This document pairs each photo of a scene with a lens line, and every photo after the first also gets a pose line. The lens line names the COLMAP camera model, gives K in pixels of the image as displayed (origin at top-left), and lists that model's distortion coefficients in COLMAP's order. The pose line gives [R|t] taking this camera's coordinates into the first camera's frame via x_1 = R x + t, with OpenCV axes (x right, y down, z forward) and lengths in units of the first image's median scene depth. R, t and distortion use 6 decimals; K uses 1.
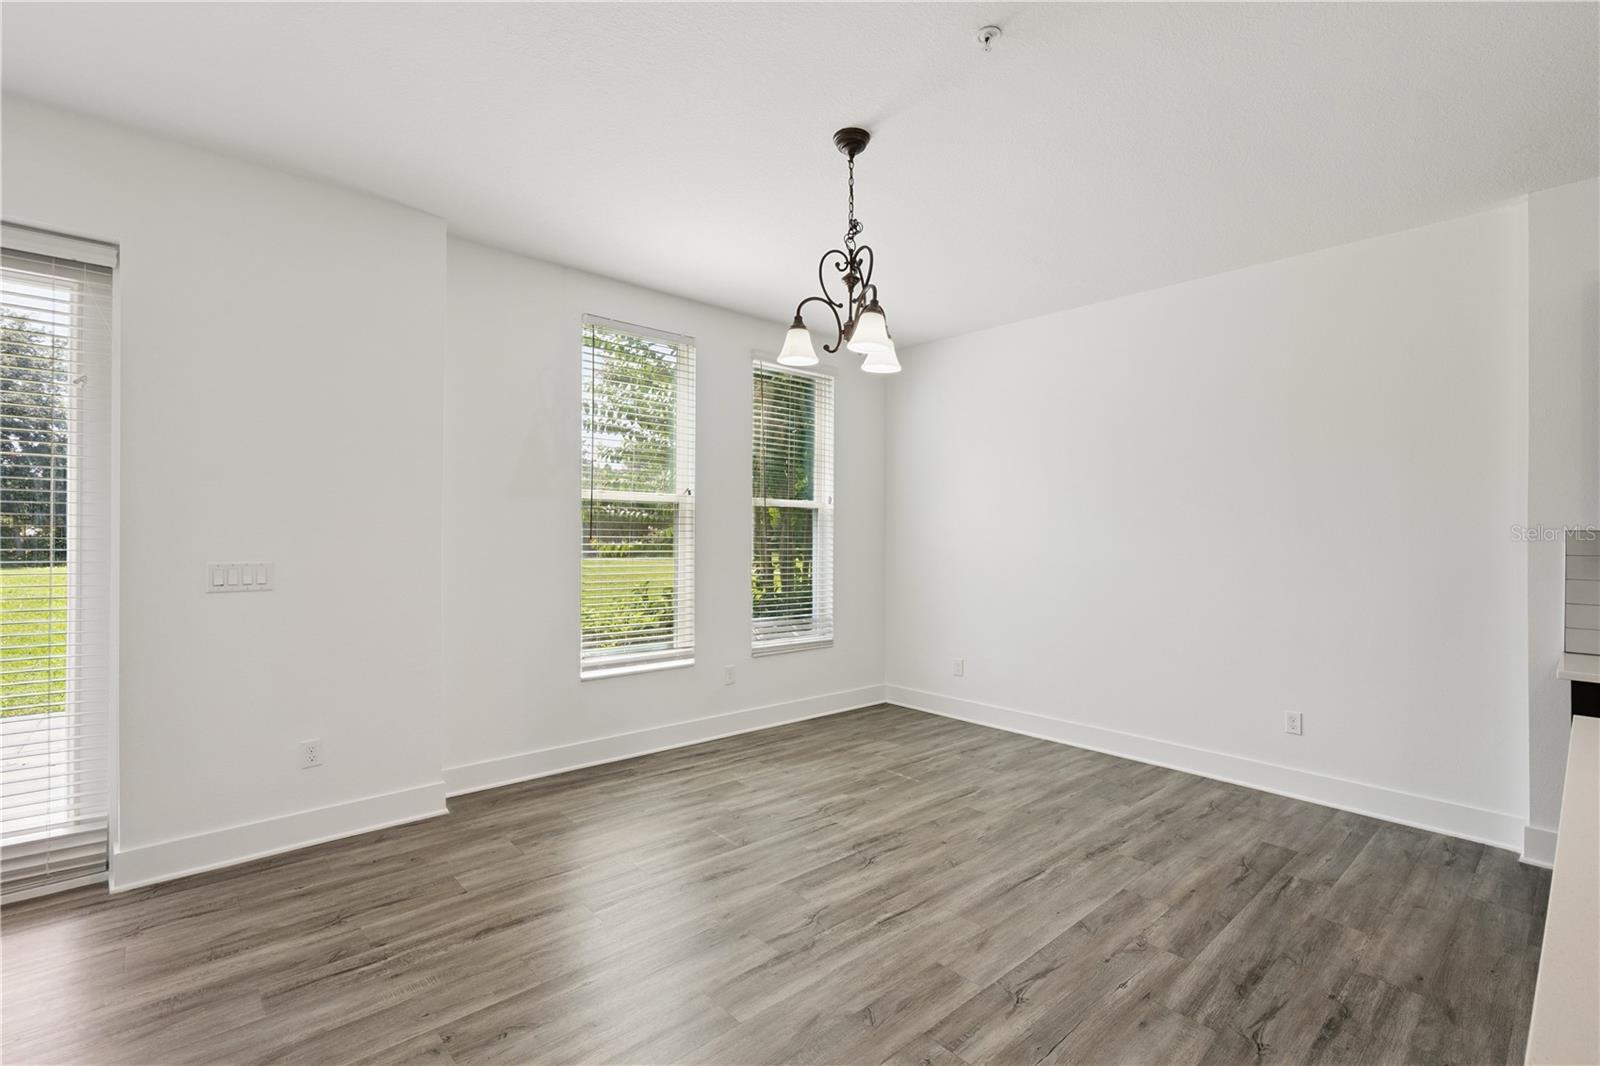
lens RADIAL K [[718.1, 0, 807.9], [0, 718.1, 535.9], [0, 0, 1]] dist [-0.003287, 0.000391]
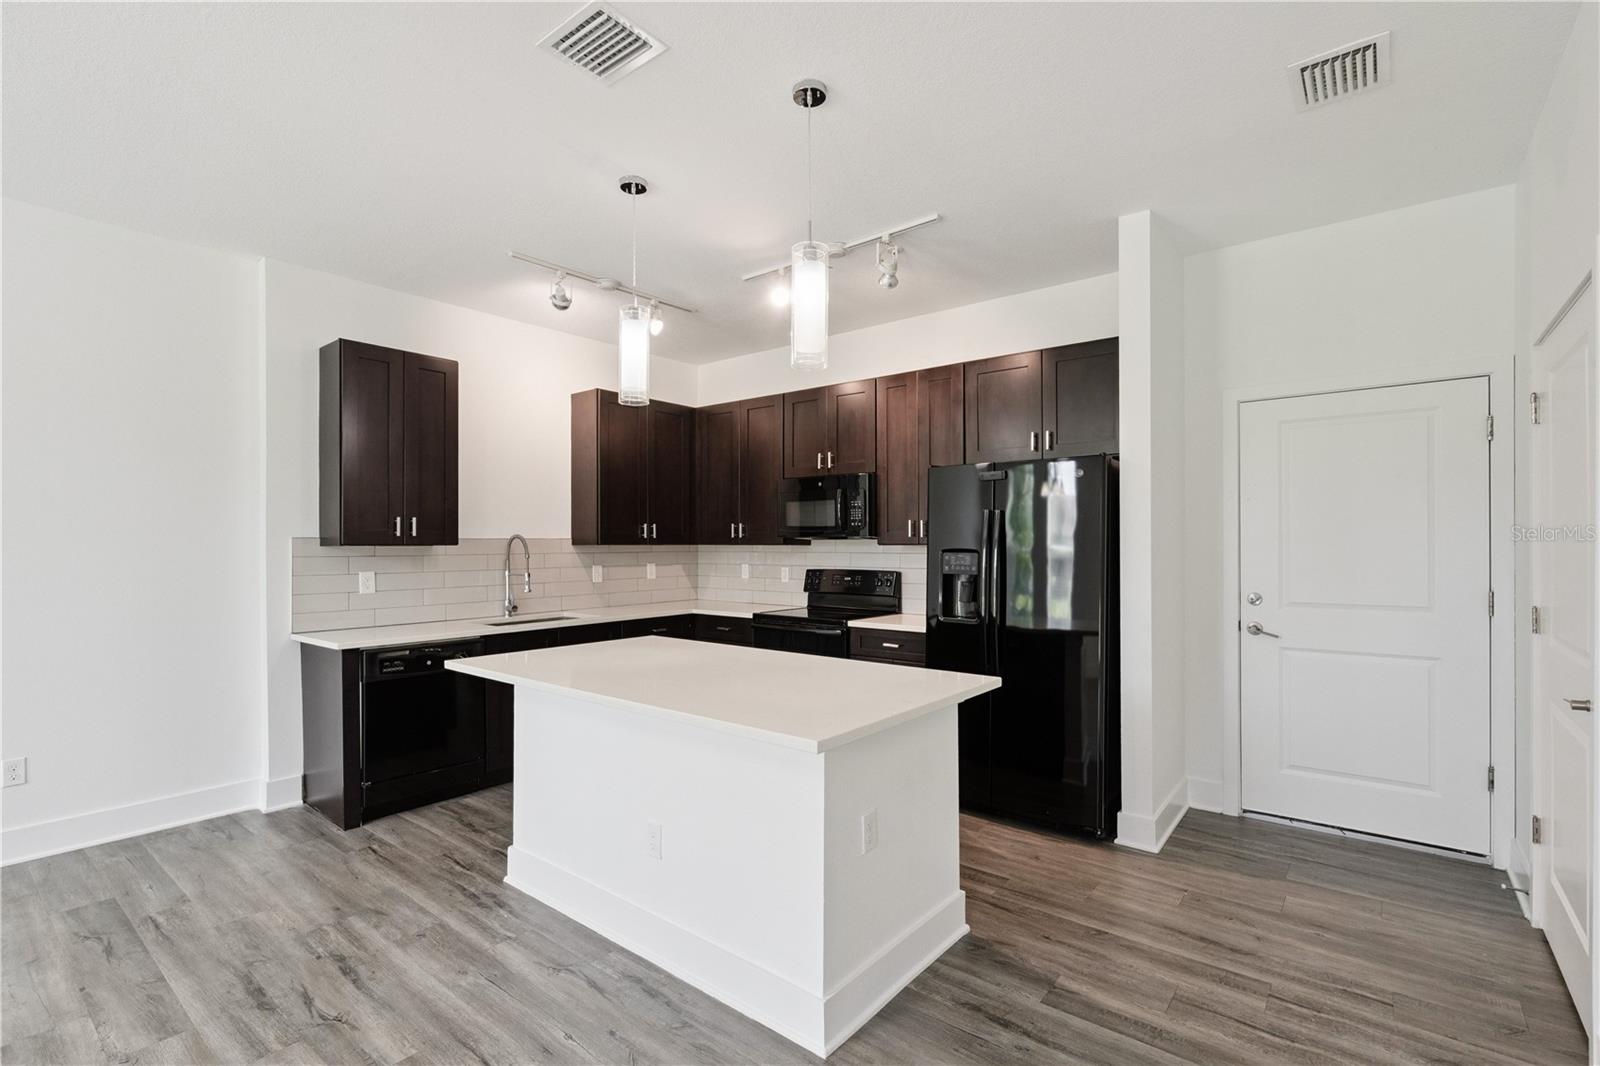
lens RADIAL K [[718.1, 0, 812.7], [0, 718.1, 540.5], [0, 0, 1]] dist [-0.003287, 0.000391]
pose [[-0.156882, -0.006508, 0.987596, -0.374586], [0.001775, 0.999975, 0.006872, -0.009301], [-0.987616, 0.002831, -0.156866, 0.318447]]
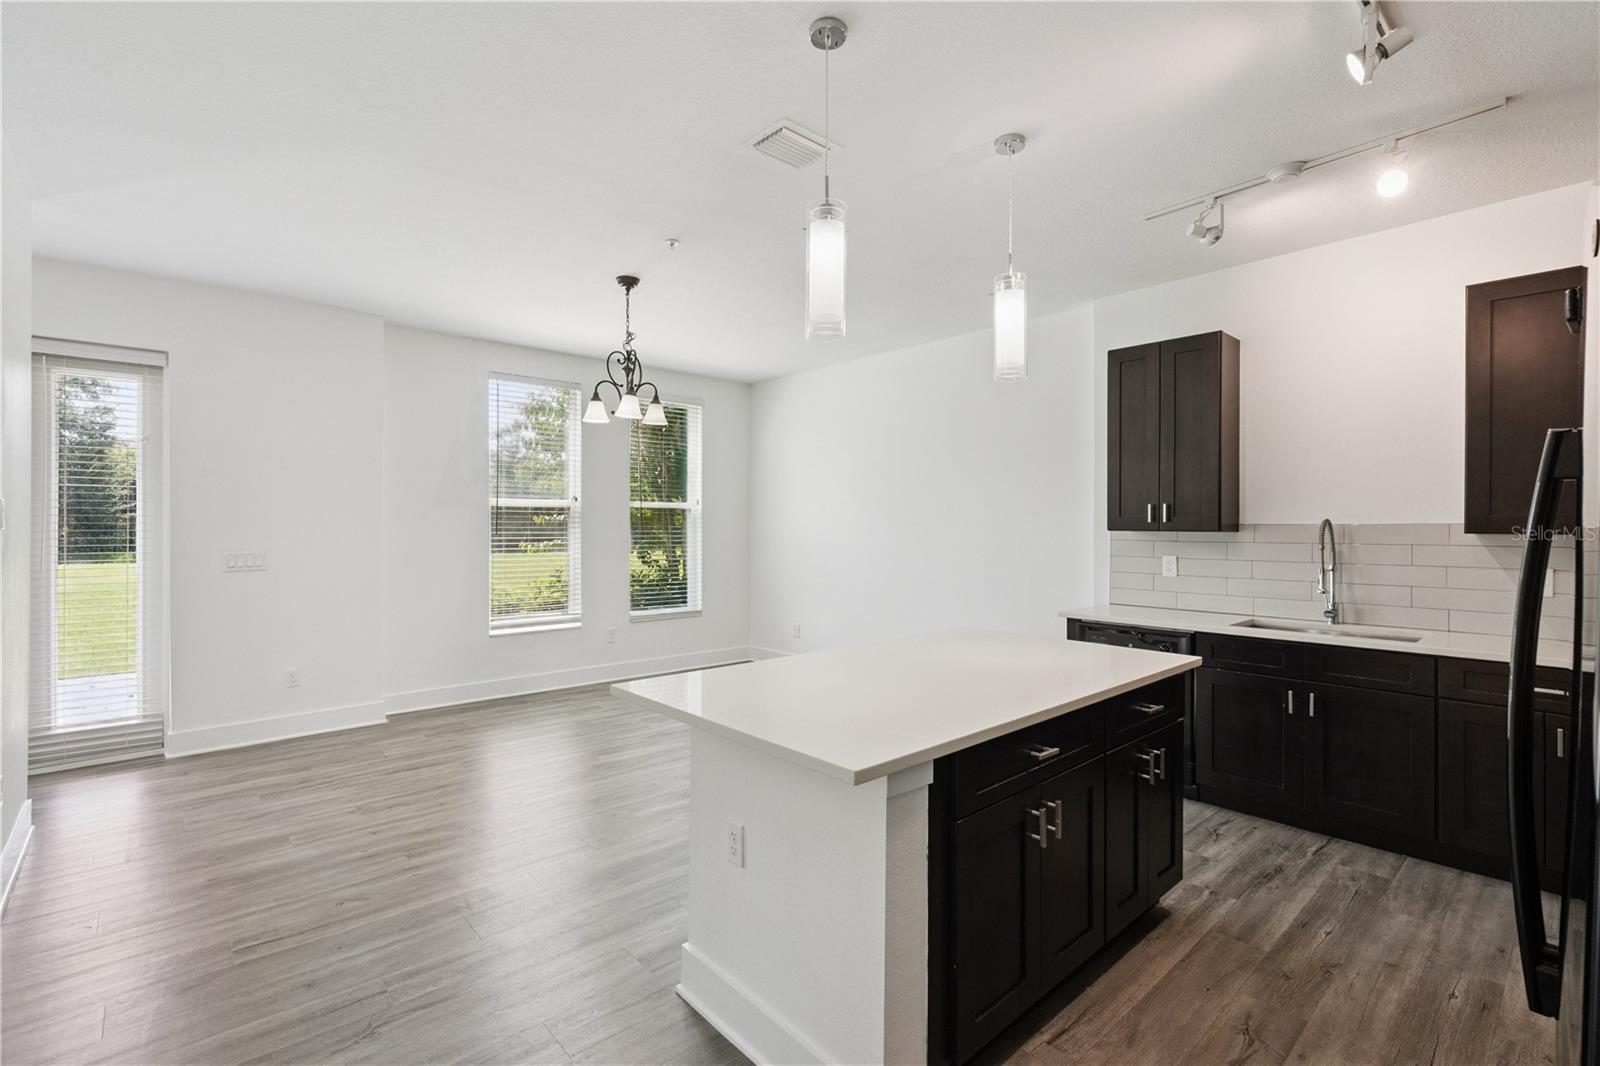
lens RADIAL K [[718.1, 0, 803.3], [0, 718.1, 525.7], [0, 0, 1]] dist [-0.003287, 0.000391]
pose [[0.999935, -0.009392, -0.006397, 0.453540], [0.009379, 0.999954, -0.002037, -0.006044], [0.006416, 0.001977, 0.999977, -0.577866]]
